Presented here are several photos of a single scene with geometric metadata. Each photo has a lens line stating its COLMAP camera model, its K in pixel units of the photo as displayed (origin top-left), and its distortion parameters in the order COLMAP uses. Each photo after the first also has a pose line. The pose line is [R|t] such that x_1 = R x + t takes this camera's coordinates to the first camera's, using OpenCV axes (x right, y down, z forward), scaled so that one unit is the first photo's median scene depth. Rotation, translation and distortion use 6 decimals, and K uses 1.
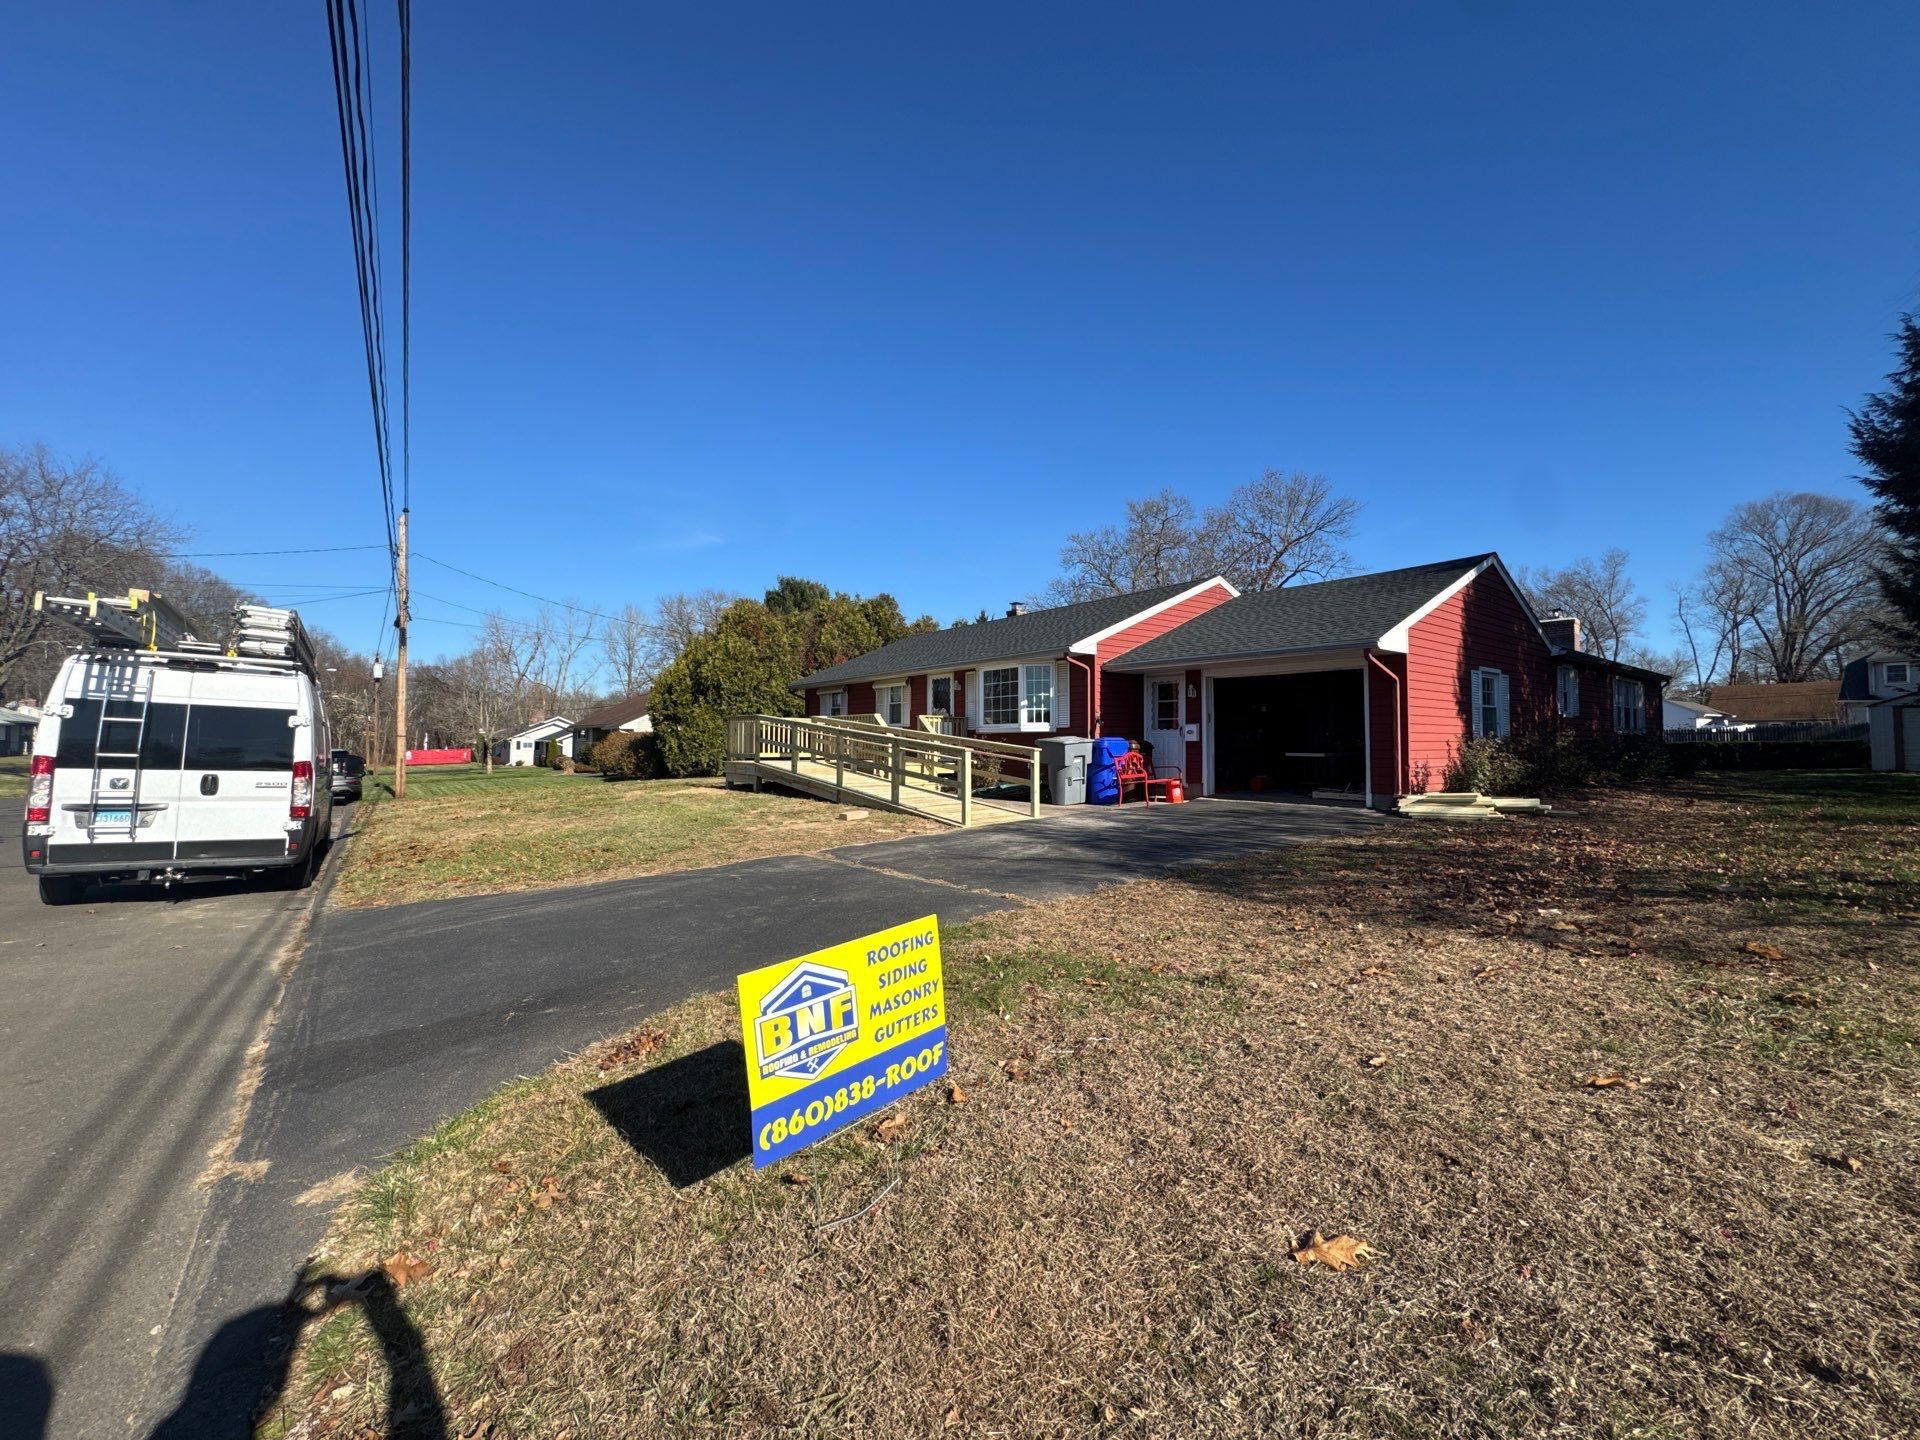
lens RADIAL K [[760.0, 0, 960.0], [0, 760.0, 720.0], [0, 0, 1]] dist [-0.018489, -0.000066]
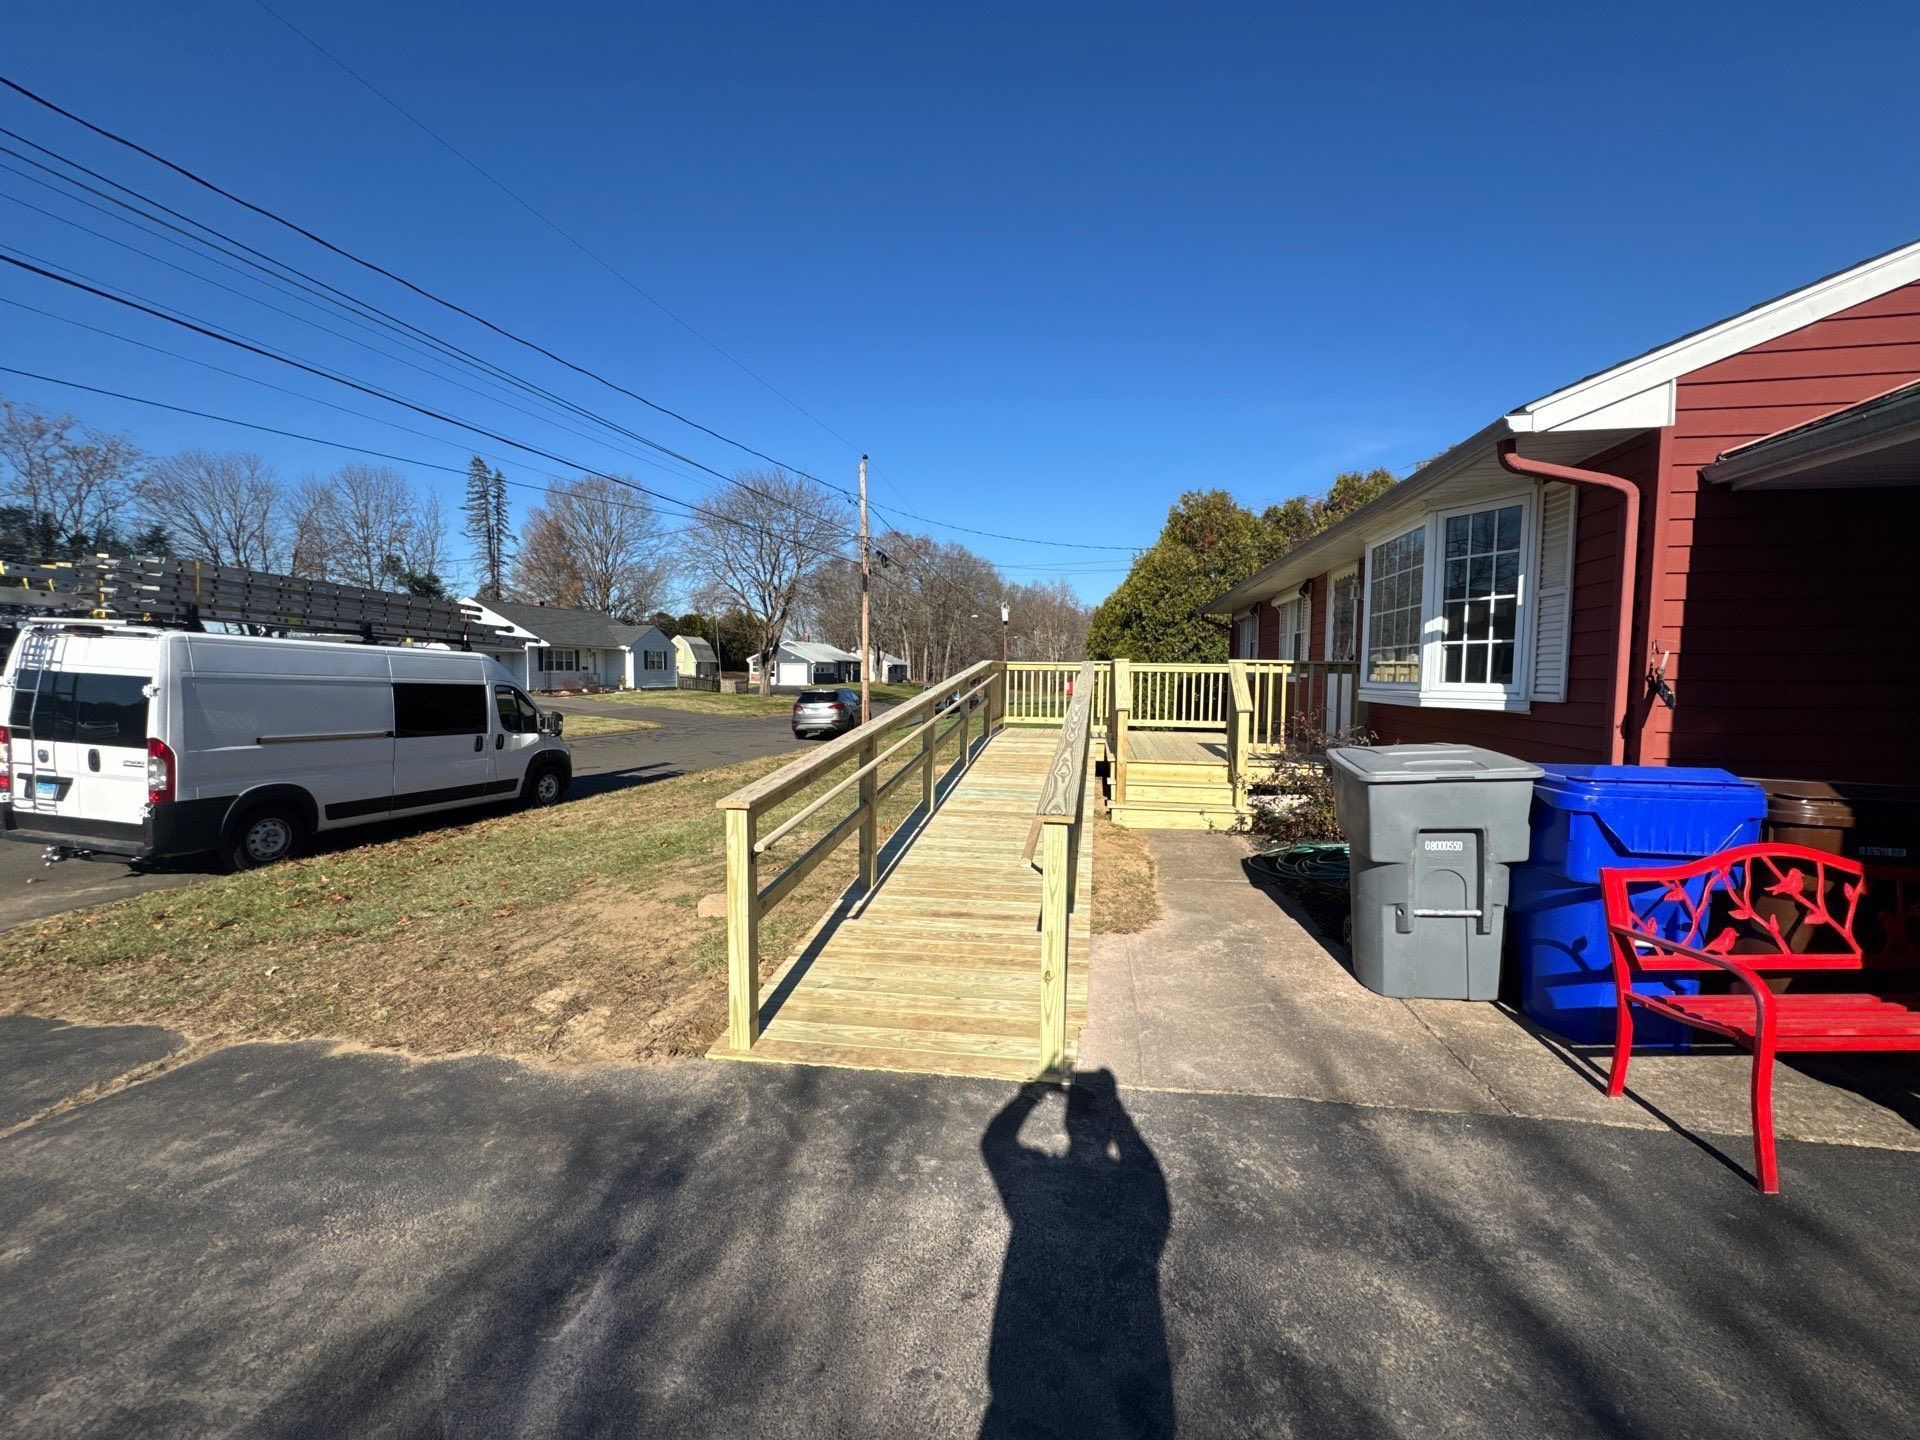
lens RADIAL K [[760.0, 0, 960.0], [0, 760.0, 720.0], [0, 0, 1]] dist [-0.018489, -0.000066]
pose [[0.671785, 0.051178, -0.738976, 0.210086], [0.015391, 0.996431, 0.083000, -0.011958], [0.740586, -0.067132, 0.668600, 0.648183]]
